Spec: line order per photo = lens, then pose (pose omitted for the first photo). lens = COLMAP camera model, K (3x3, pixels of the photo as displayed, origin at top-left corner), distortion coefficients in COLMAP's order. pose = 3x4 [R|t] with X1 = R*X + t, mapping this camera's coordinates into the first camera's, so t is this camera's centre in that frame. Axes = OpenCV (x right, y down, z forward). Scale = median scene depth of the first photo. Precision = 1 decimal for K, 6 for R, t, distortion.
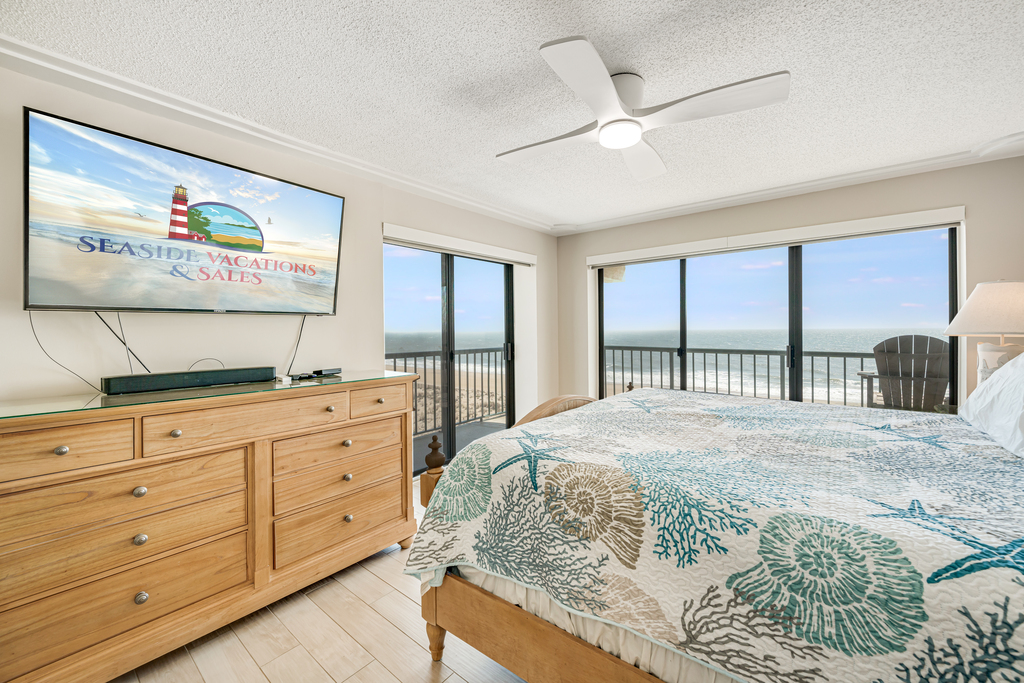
lens RADIAL K [[404.0, 0, 518.4], [0, 404.0, 343.6], [0, 0, 1]] dist [0.001103, -0.000481]
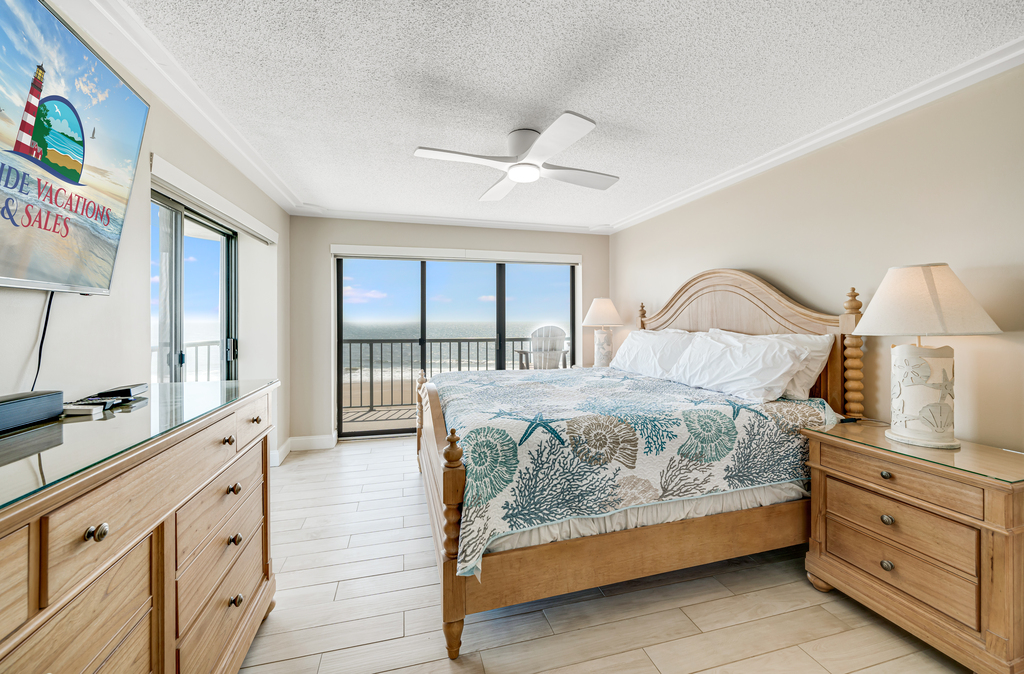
lens RADIAL K [[404.0, 0, 517.0], [0, 404.0, 330.8], [0, 0, 1]] dist [0.001103, -0.000481]
pose [[0.585377, -0.012473, 0.810665, -1.077166], [0.025607, 0.999667, -0.003109, -0.004187], [-0.810357, 0.022578, 0.585501, 0.342193]]
